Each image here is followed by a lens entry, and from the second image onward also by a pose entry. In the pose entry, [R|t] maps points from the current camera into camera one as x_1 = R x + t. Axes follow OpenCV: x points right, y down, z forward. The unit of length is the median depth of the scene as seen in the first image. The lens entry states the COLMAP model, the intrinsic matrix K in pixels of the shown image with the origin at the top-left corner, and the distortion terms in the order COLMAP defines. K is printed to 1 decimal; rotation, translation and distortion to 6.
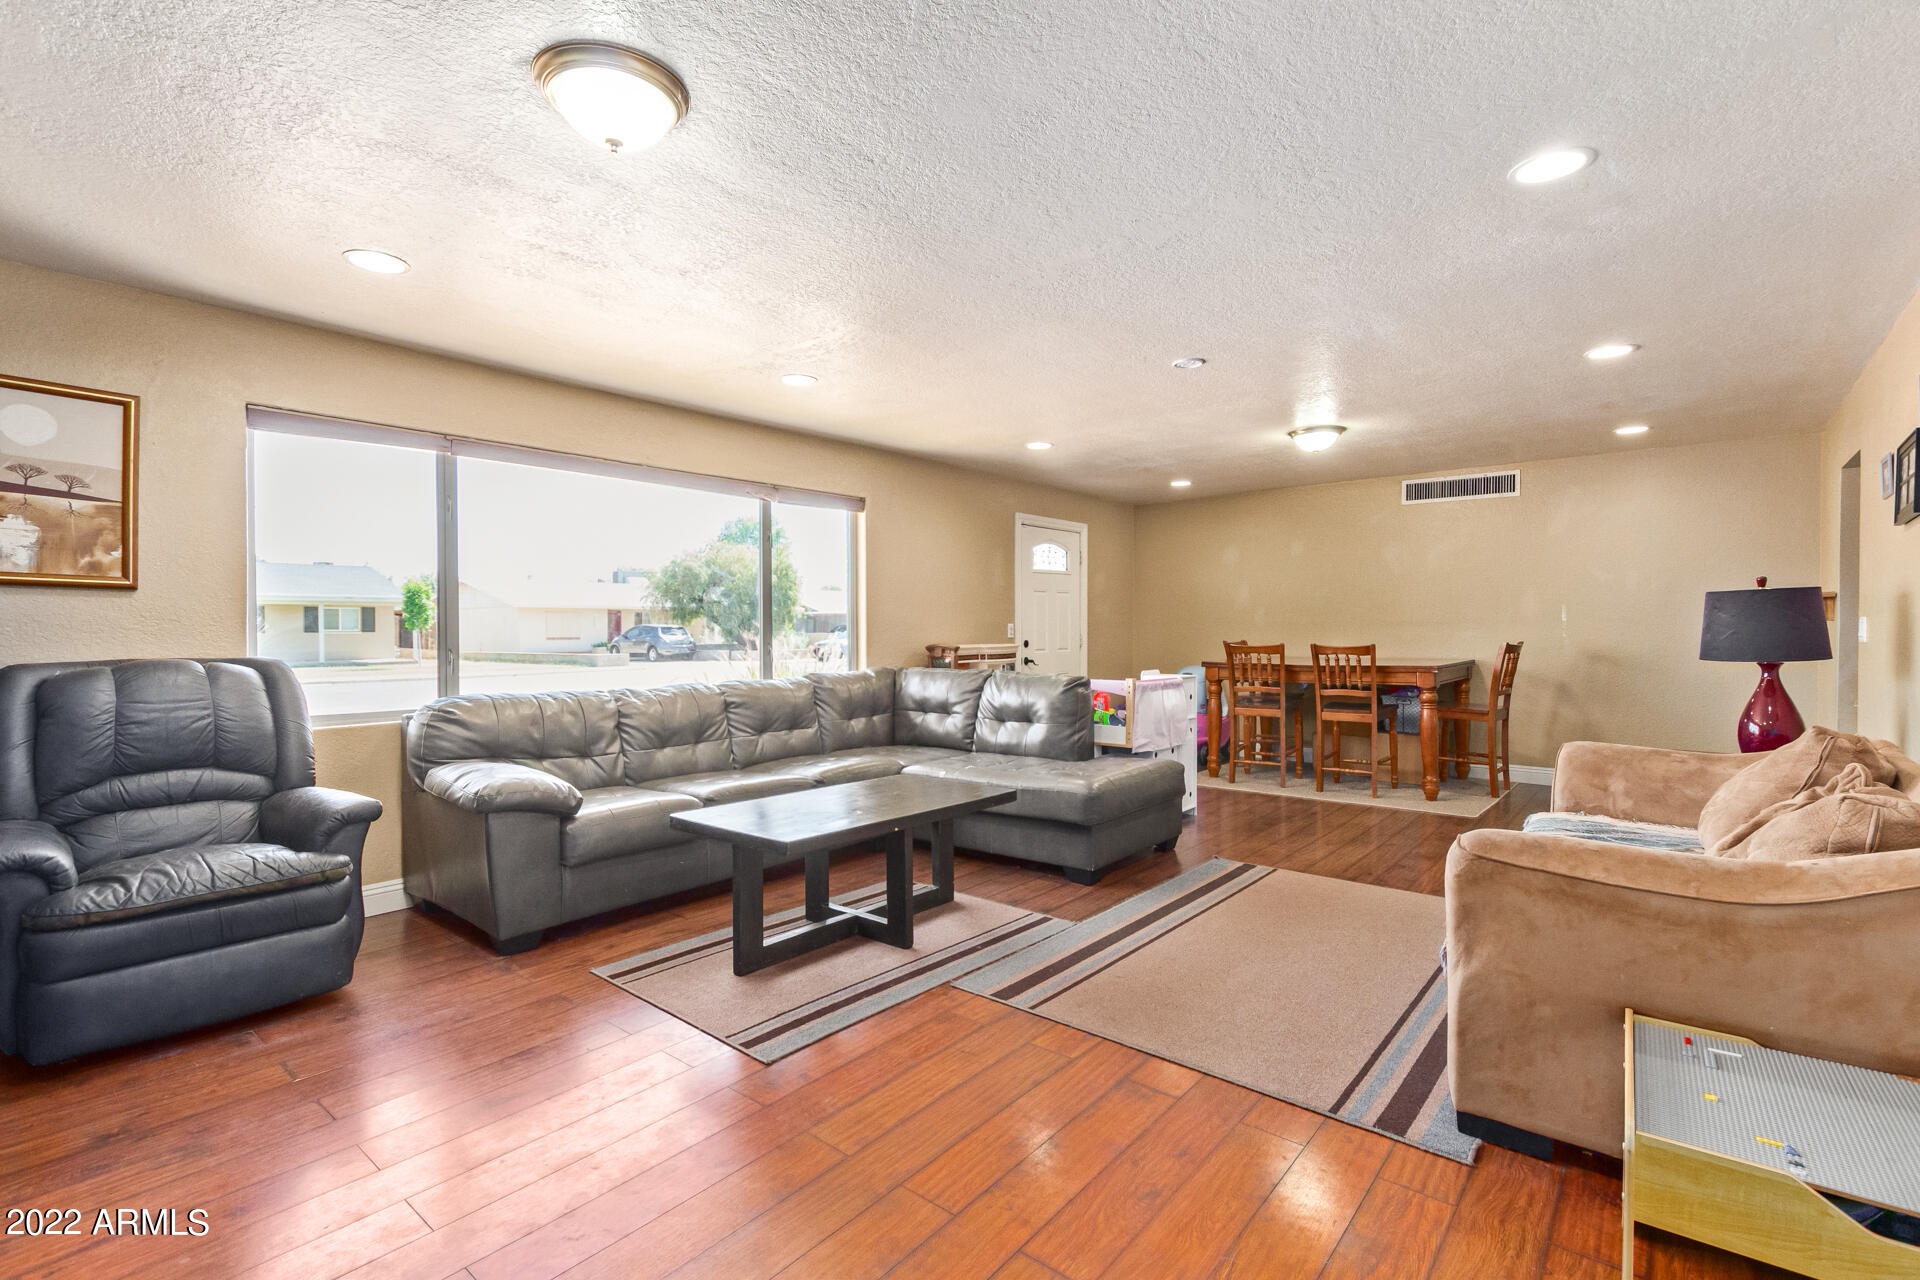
lens RADIAL K [[878.3, 0, 960.0], [0, 878.3, 640.0], [0, 0, 1]] dist [0.001915, -0.000882]
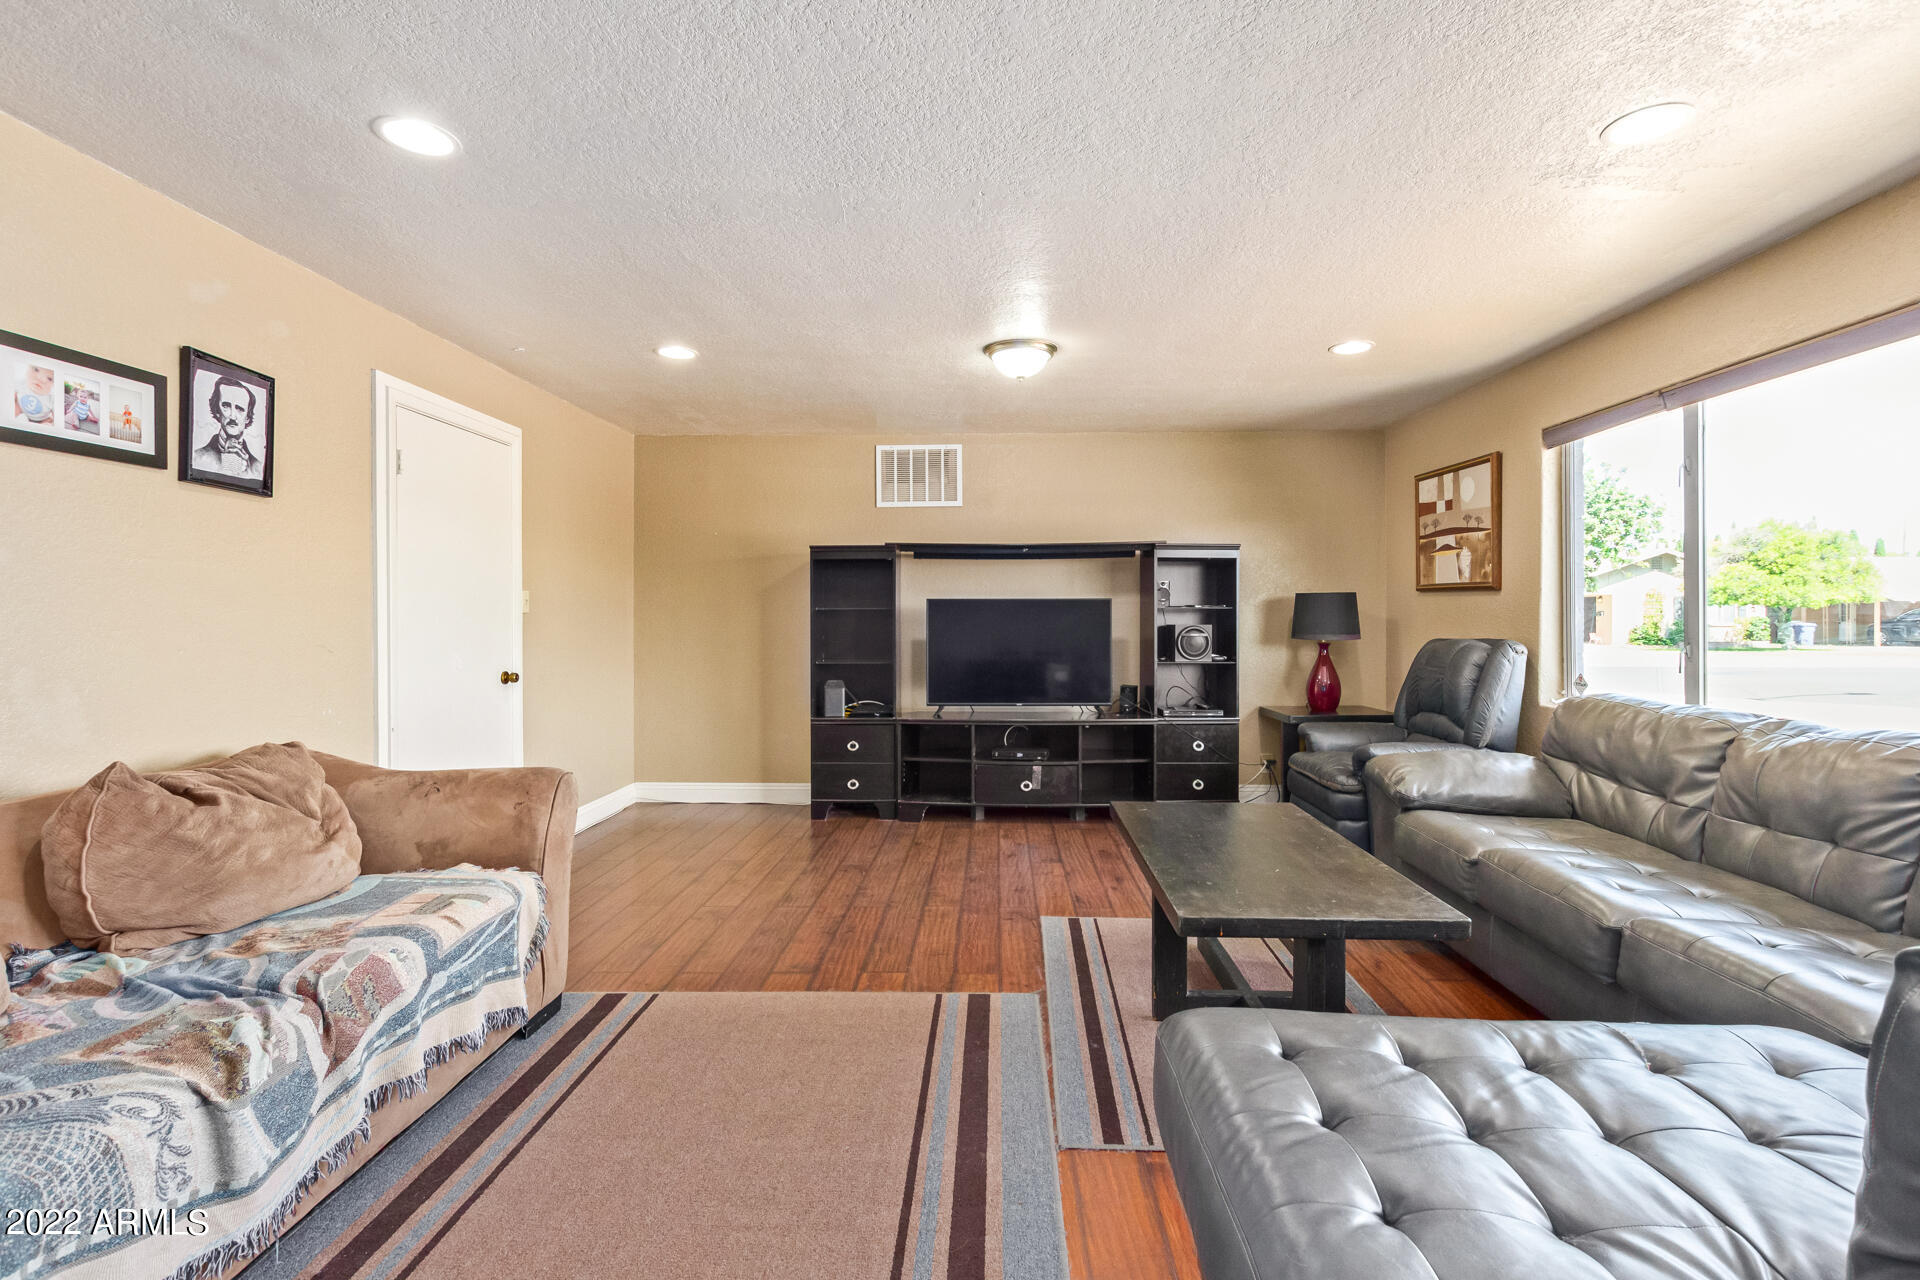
lens RADIAL K [[883.5, 0, 978.9], [0, 883.5, 631.7], [0, 0, 1]] dist [0.002831, 0.000128]
pose [[-0.779781, 0.013227, -0.625913, 0.460952], [-0.006370, 0.999557, 0.029059, -0.019960], [0.626020, 0.026647, -0.779351, 1.231547]]
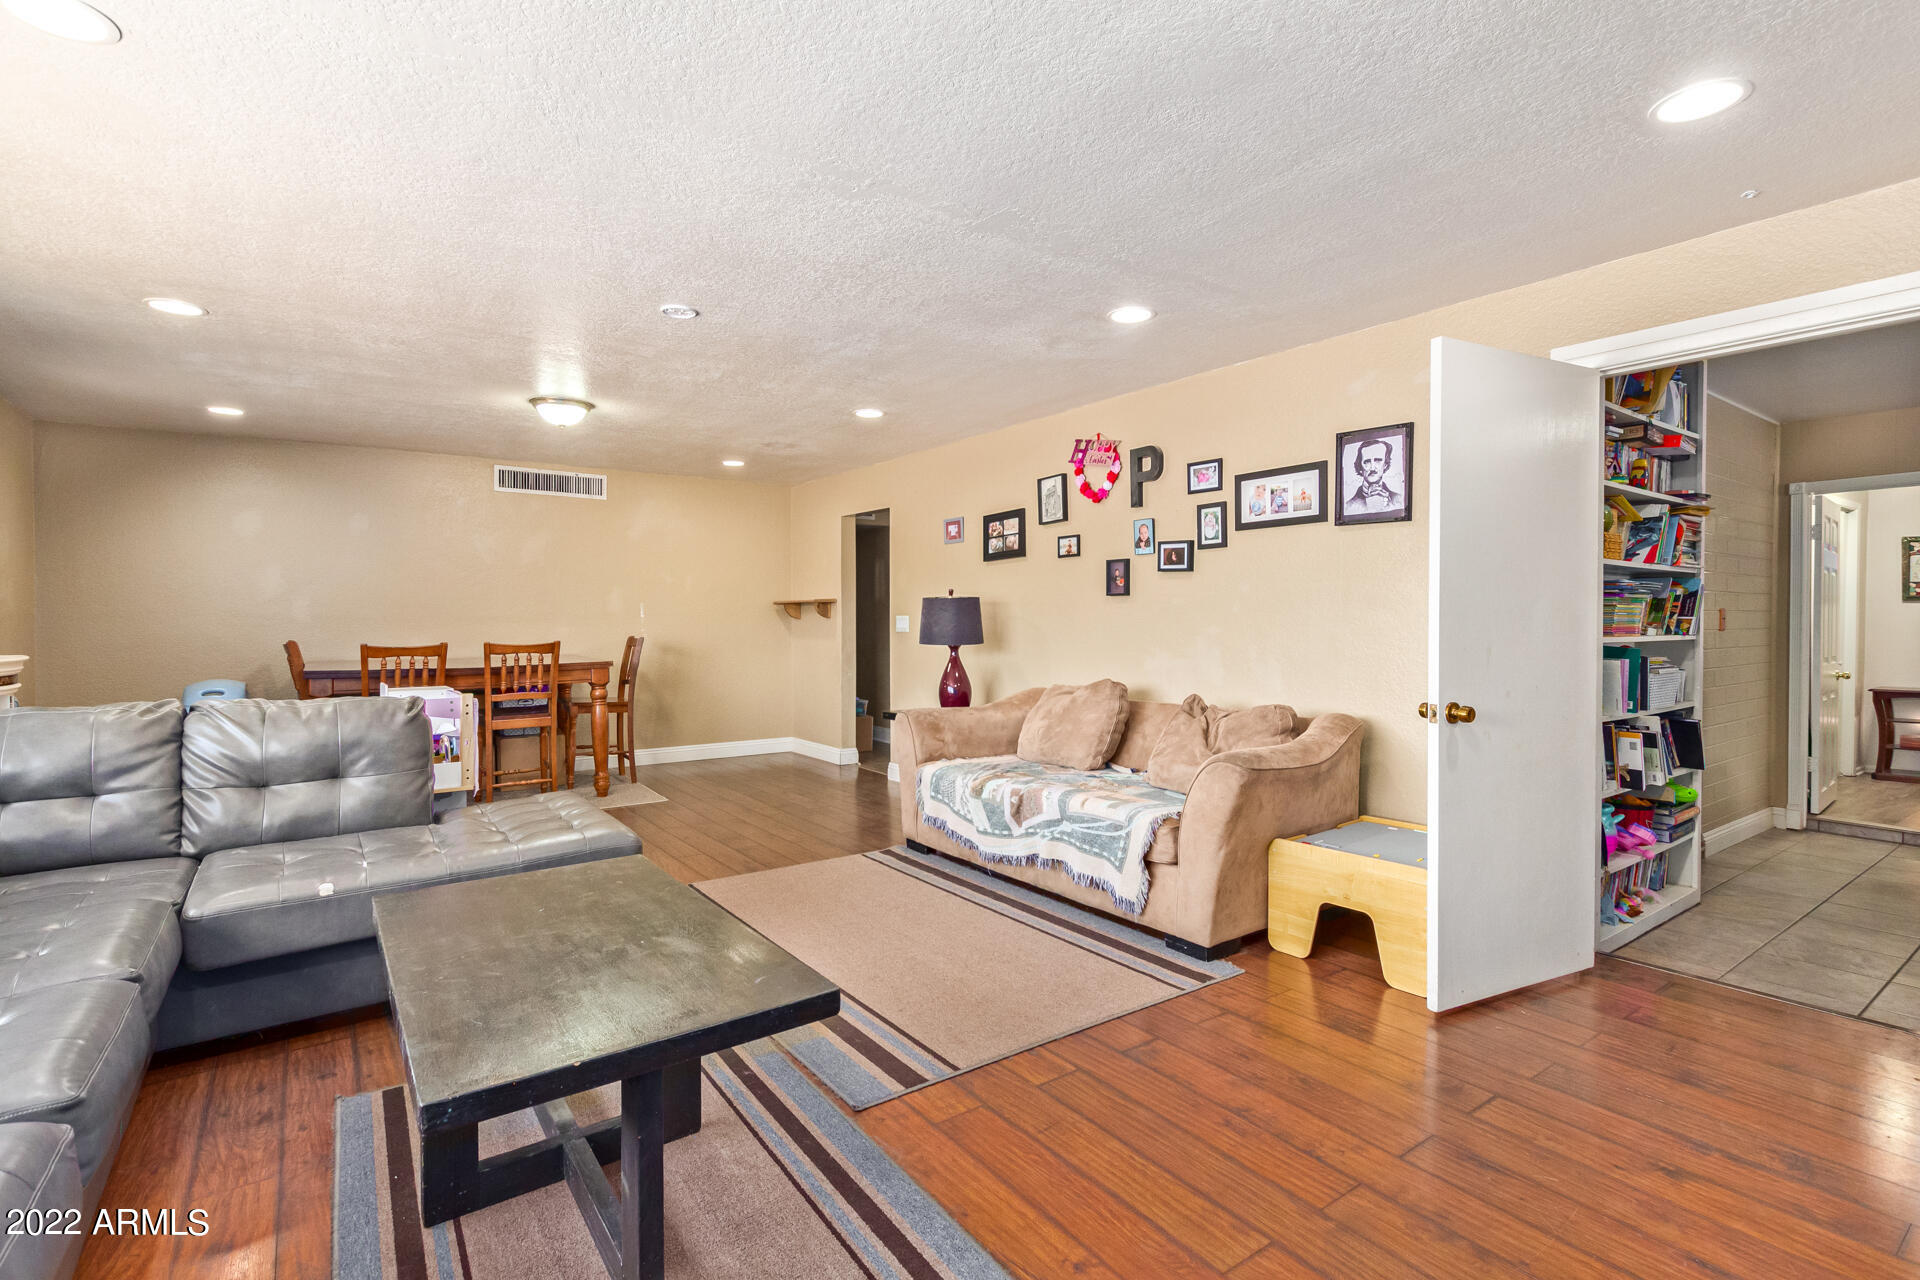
lens RADIAL K [[899.4, 0, 947.2], [0, 899.4, 631.0], [0, 0, 1]] dist [0.000020, -0.000229]
pose [[0.260172, -0.007749, 0.965531, -0.514299], [0.014762, 0.999883, 0.004046, -0.005459], [-0.965449, 0.013201, 0.260256, 0.527857]]
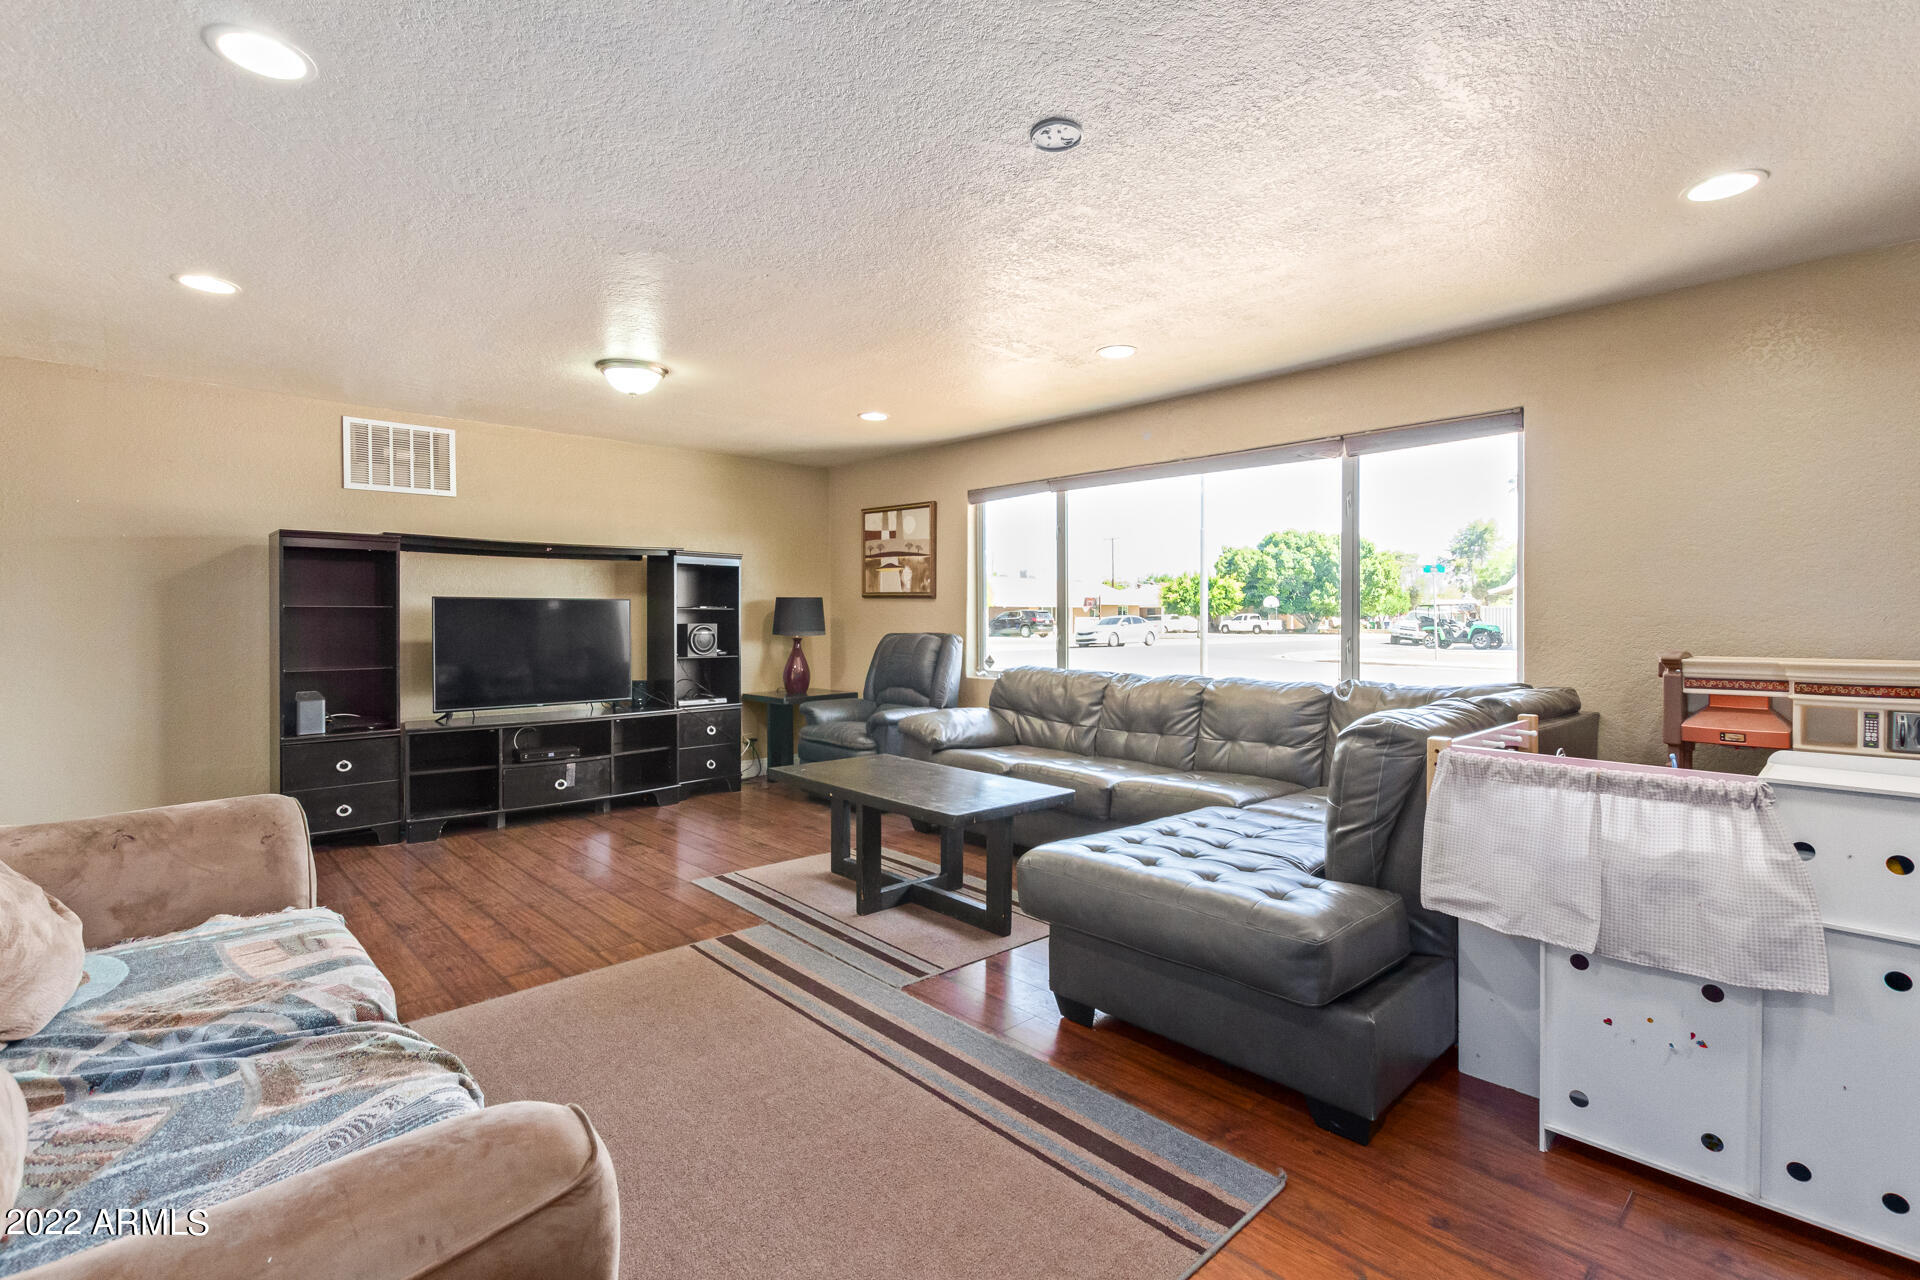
lens RADIAL K [[878.3, 0, 960.0], [0, 878.3, 640.0], [0, 0, 1]] dist [0.001915, -0.000882]
pose [[-0.119599, 0.027986, -0.992428, 0.804606], [-0.015260, 0.999433, 0.030023, -0.017720], [0.992705, 0.018735, -0.119104, 1.008382]]
